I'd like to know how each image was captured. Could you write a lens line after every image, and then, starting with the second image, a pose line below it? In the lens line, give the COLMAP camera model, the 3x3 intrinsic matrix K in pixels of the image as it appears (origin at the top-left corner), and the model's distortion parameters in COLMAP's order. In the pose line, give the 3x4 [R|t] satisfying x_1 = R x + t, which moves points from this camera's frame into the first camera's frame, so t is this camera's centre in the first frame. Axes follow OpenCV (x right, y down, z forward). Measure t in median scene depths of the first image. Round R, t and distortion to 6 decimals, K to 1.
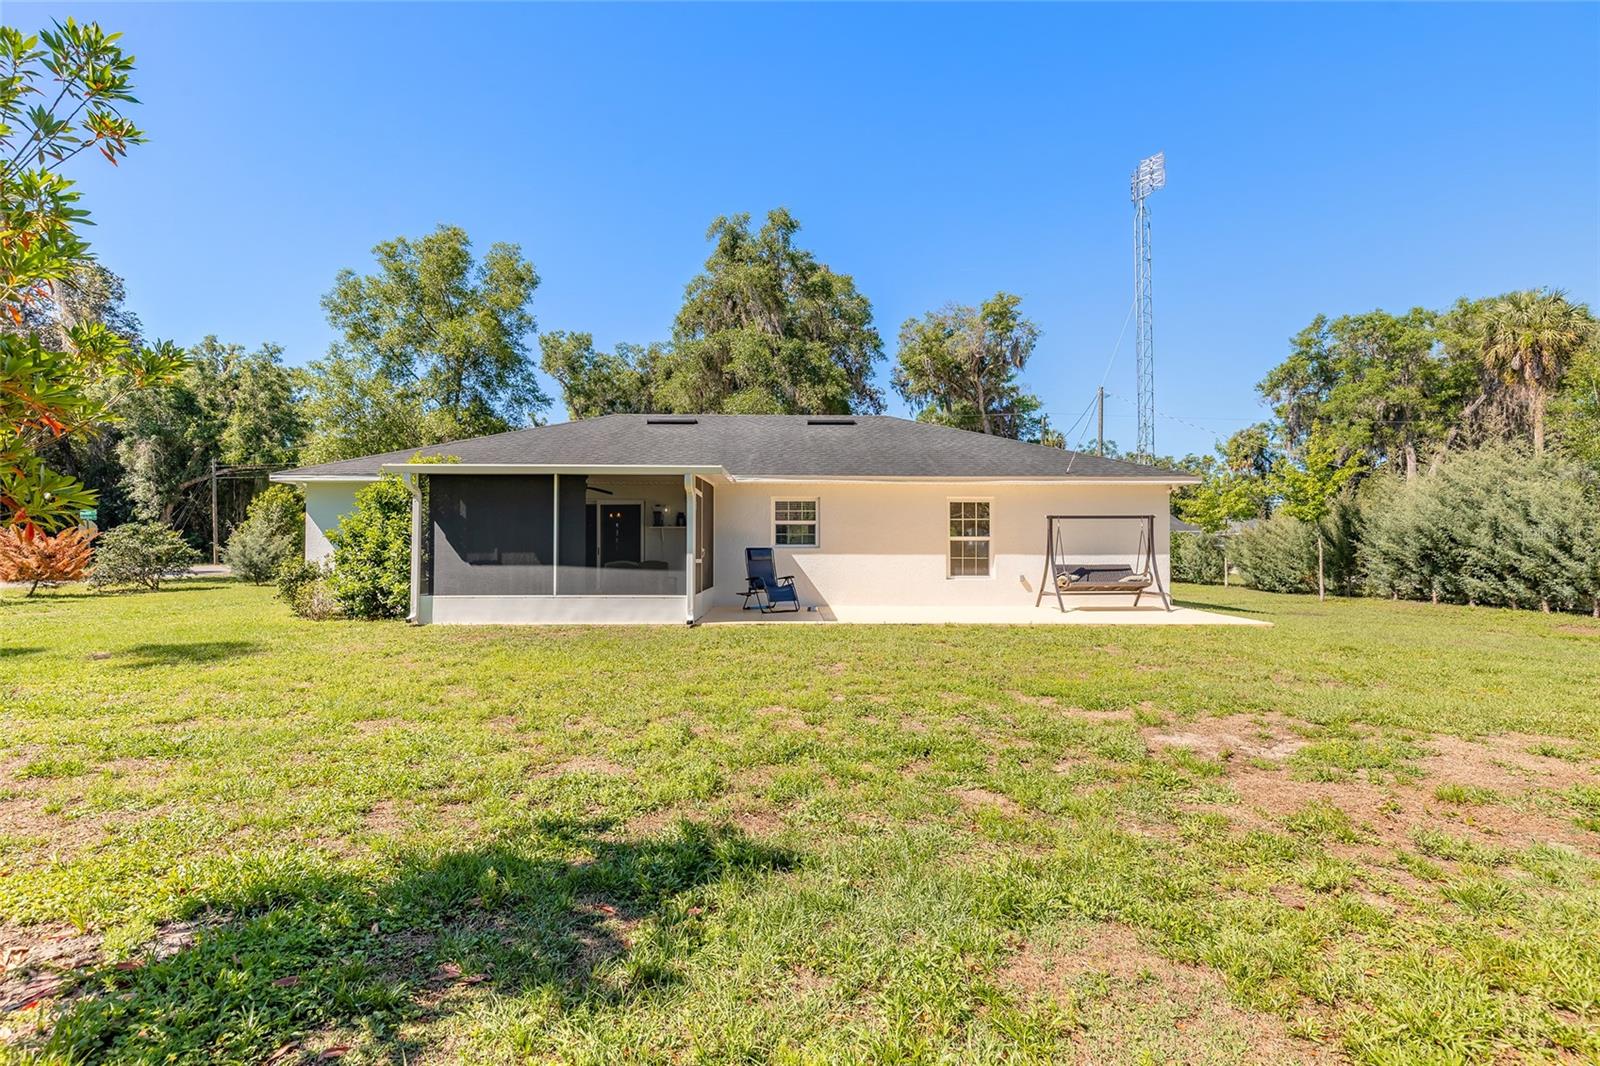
lens RADIAL K [[726.3, 0, 787.9], [0, 726.3, 531.1], [0, 0, 1]] dist [0.011160, -0.003357]
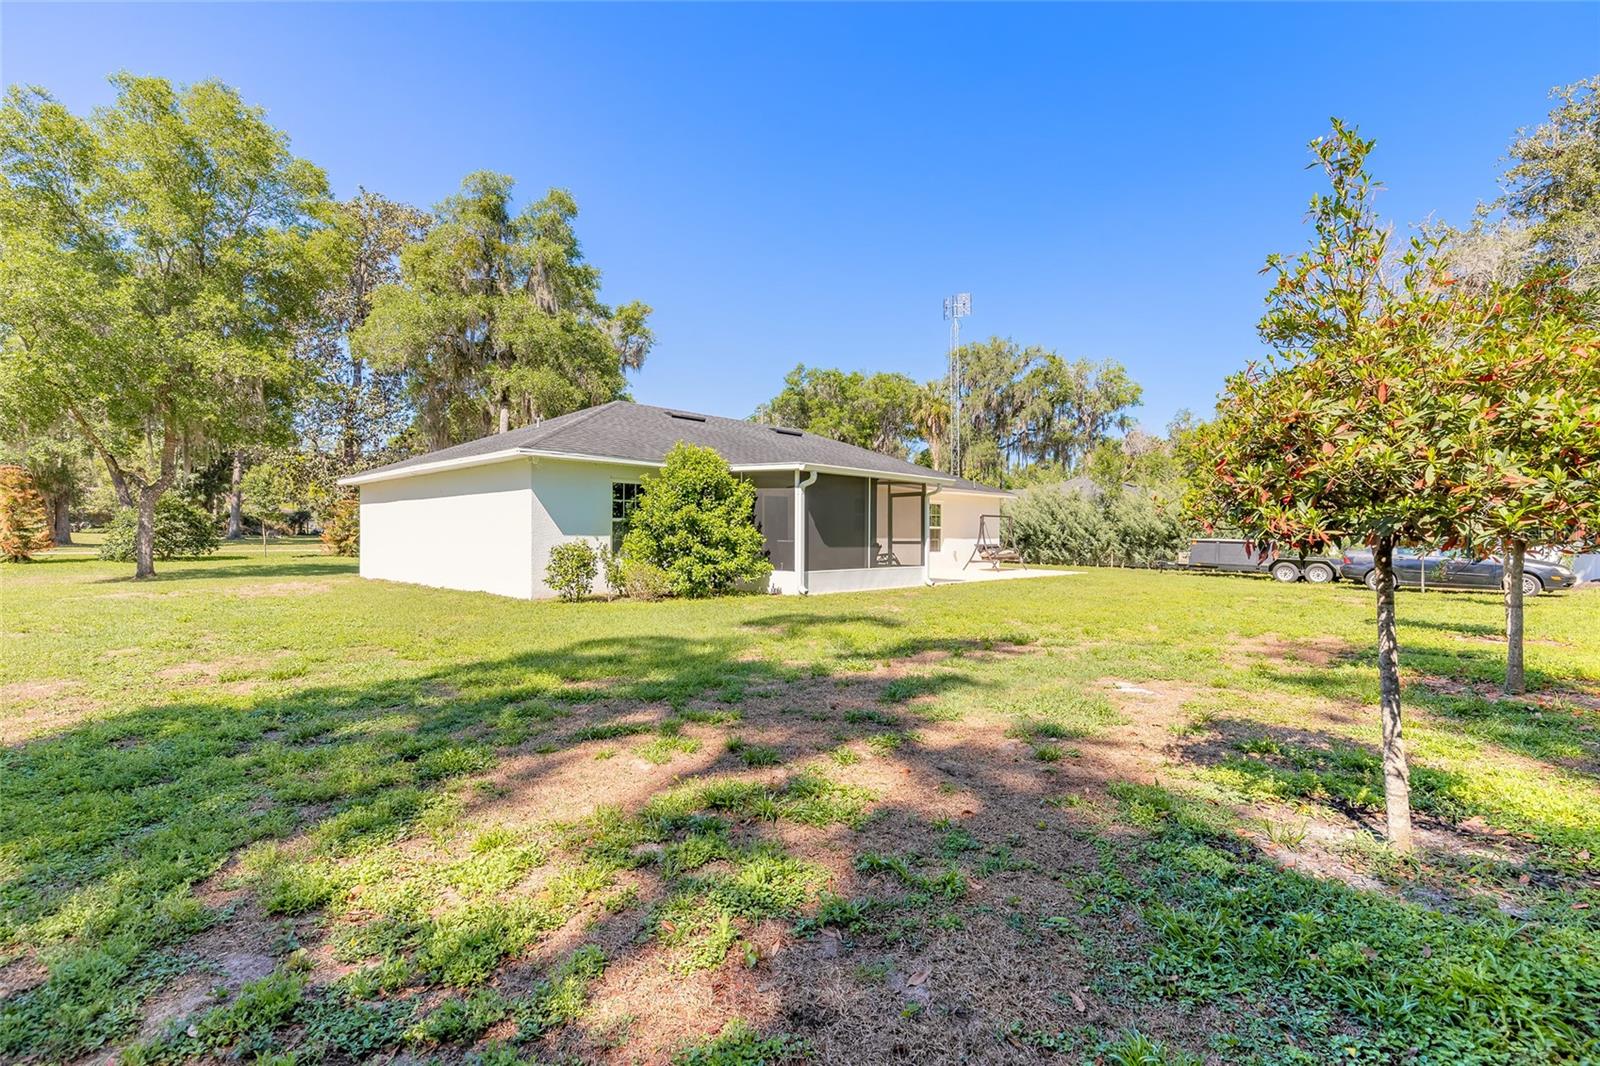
lens RADIAL K [[726.3, 0, 796.2], [0, 726.3, 531.4], [0, 0, 1]] dist [0.011160, -0.003357]
pose [[0.707793, 0.007043, 0.706384, -1.020876], [-0.023439, 0.999634, 0.013519, 0.004415], [-0.706031, -0.026126, 0.707699, 0.121585]]
